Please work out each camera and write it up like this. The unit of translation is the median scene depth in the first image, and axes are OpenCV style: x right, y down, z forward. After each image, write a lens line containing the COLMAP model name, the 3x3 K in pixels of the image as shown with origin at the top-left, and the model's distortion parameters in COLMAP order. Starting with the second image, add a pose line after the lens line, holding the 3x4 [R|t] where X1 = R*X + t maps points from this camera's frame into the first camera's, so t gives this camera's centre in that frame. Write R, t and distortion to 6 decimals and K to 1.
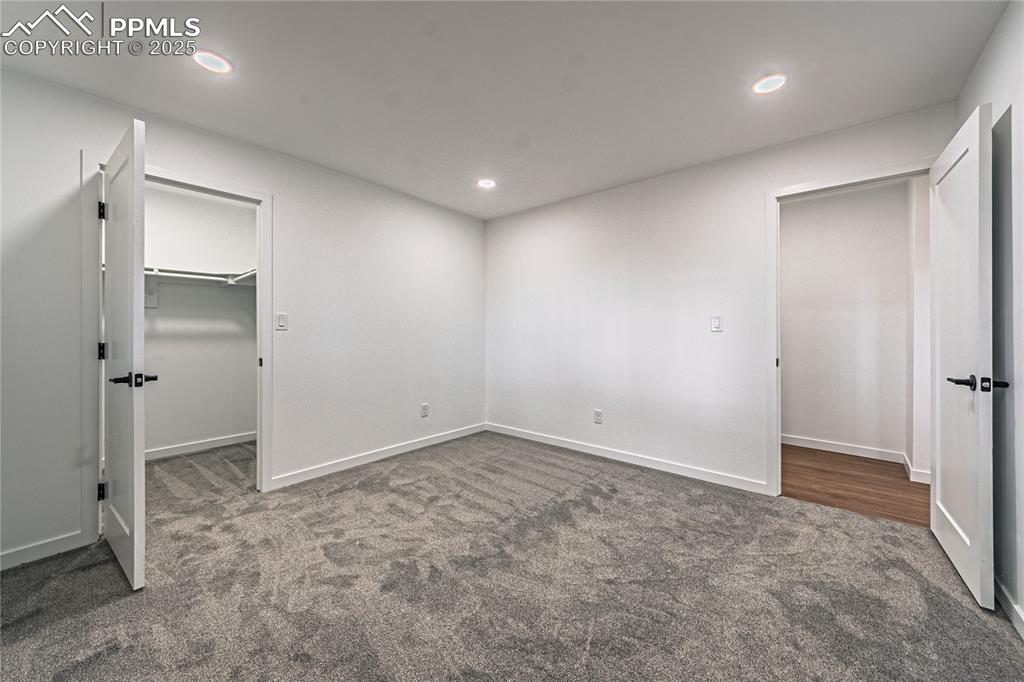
lens RADIAL K [[371.4, 0, 512.1], [0, 371.4, 331.5], [0, 0, 1]] dist [-0.000615, -0.000712]
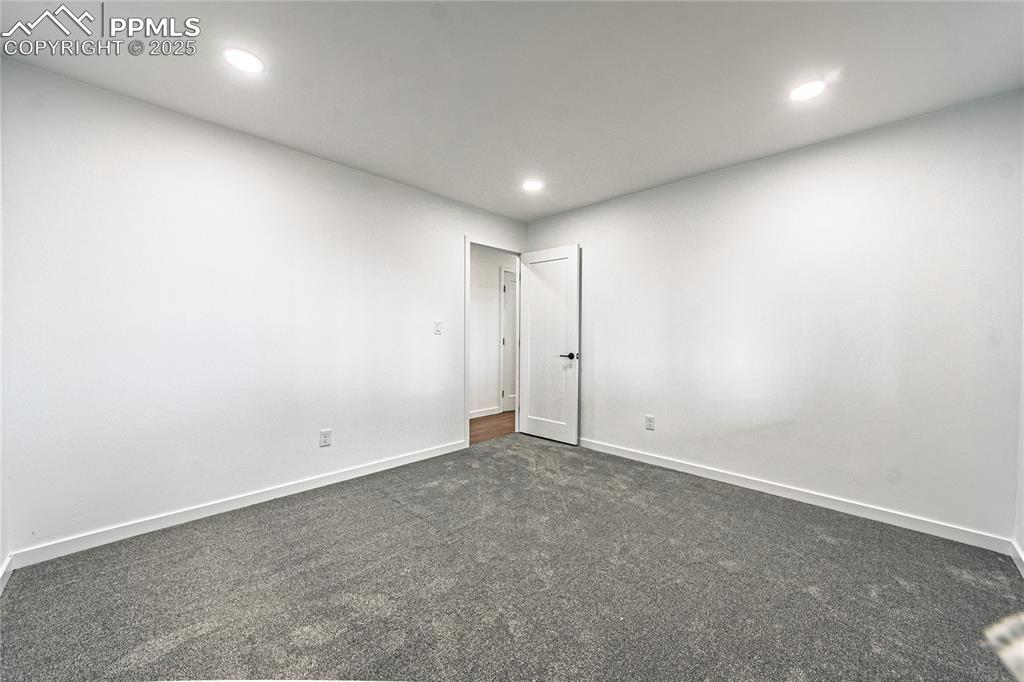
lens RADIAL K [[371.4, 0, 515.2], [0, 371.4, 349.2], [0, 0, 1]] dist [-0.000615, -0.000712]
pose [[0.085734, -0.032516, 0.995787, -0.760283], [-0.001303, 0.999463, 0.032748, 0.008830], [-0.996317, -0.004105, 0.085646, 0.729791]]
